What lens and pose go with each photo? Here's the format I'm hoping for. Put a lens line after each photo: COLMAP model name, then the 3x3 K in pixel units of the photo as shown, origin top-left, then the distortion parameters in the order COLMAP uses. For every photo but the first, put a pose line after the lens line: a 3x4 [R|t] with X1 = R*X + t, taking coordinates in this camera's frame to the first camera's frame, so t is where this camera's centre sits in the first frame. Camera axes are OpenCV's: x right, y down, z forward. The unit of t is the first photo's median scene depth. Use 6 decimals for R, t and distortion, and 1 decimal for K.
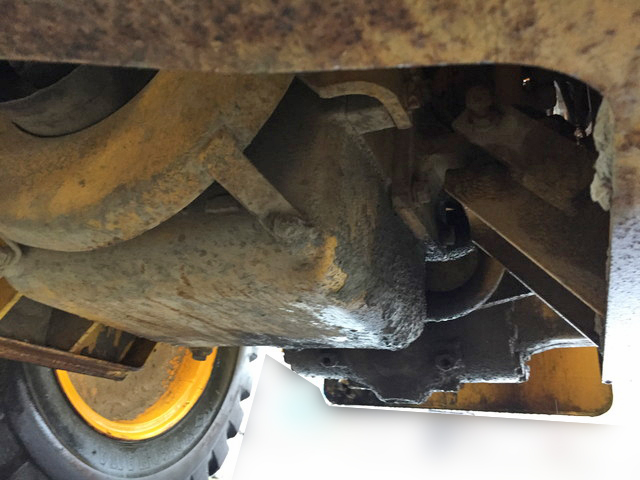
lens RADIAL K [[551.6, 0, 322.0], [0, 551.6, 240.1], [0, 0, 1]] dist [0.062253, -0.106070]
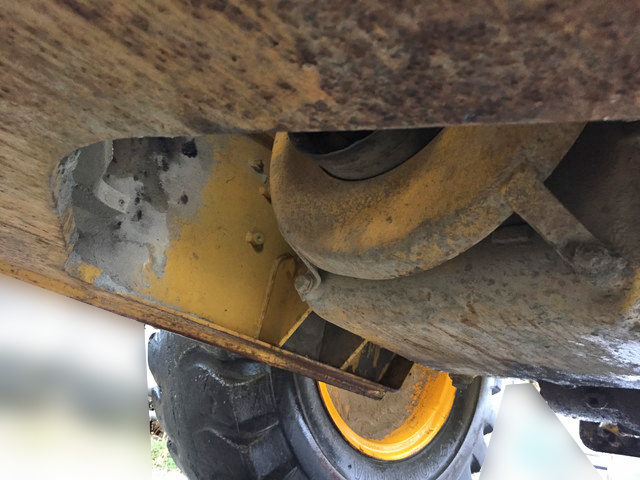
lens RADIAL K [[551.6, 0, 318.4], [0, 551.6, 237.1], [0, 0, 1]] dist [0.062253, -0.106070]
pose [[0.917856, -0.020234, -0.396397, -0.093002], [-0.001000, 0.998579, -0.053290, -0.004858], [0.396912, 0.049309, 0.916531, -0.071403]]
